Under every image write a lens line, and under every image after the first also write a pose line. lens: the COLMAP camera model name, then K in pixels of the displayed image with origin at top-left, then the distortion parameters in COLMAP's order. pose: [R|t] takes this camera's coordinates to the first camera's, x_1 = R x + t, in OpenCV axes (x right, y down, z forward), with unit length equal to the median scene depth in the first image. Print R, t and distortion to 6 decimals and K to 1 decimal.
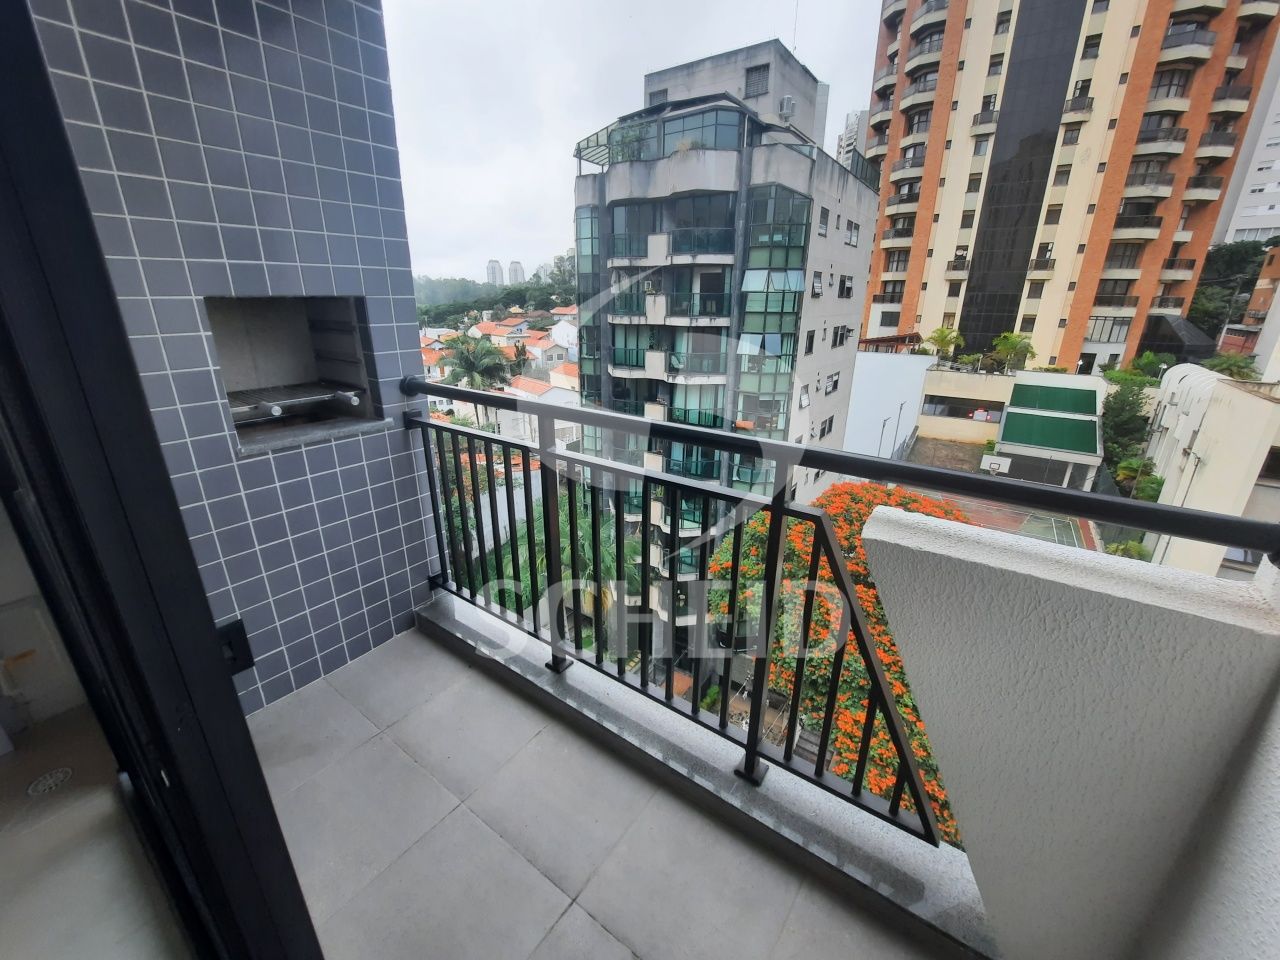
lens RADIAL K [[506.1, 0, 632.4], [0, 506.1, 478.3], [0, 0, 1]] dist [-0.012956, -0.003325]
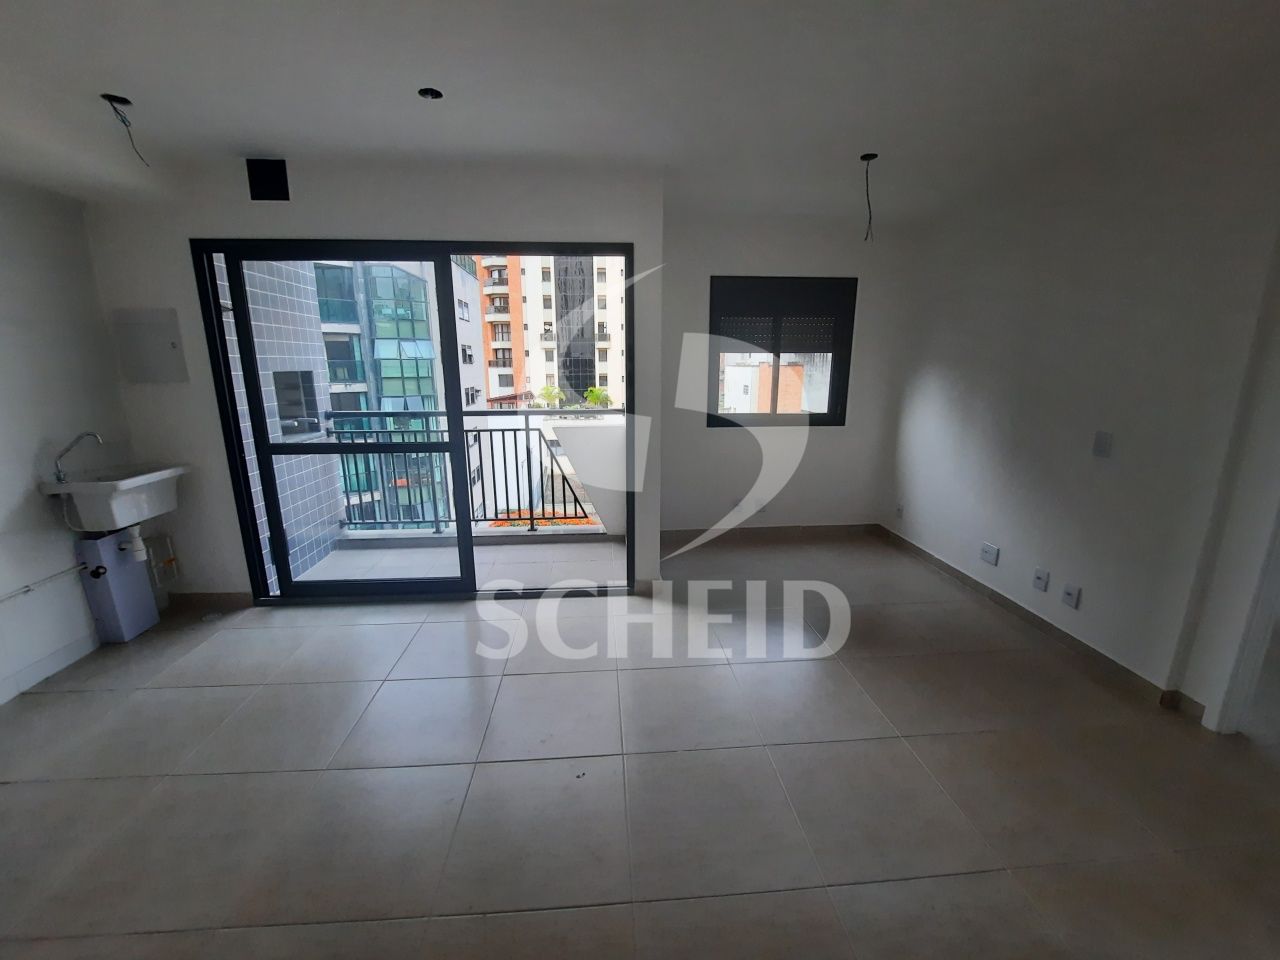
lens RADIAL K [[506.1, 0, 632.4], [0, 506.1, 478.3], [0, 0, 1]] dist [-0.012956, -0.003325]
pose [[0.764550, -0.145960, 0.627821, -0.054186], [0.219308, 0.974817, -0.040438, 0.026836], [-0.606108, 0.168603, 0.777307, -0.080871]]
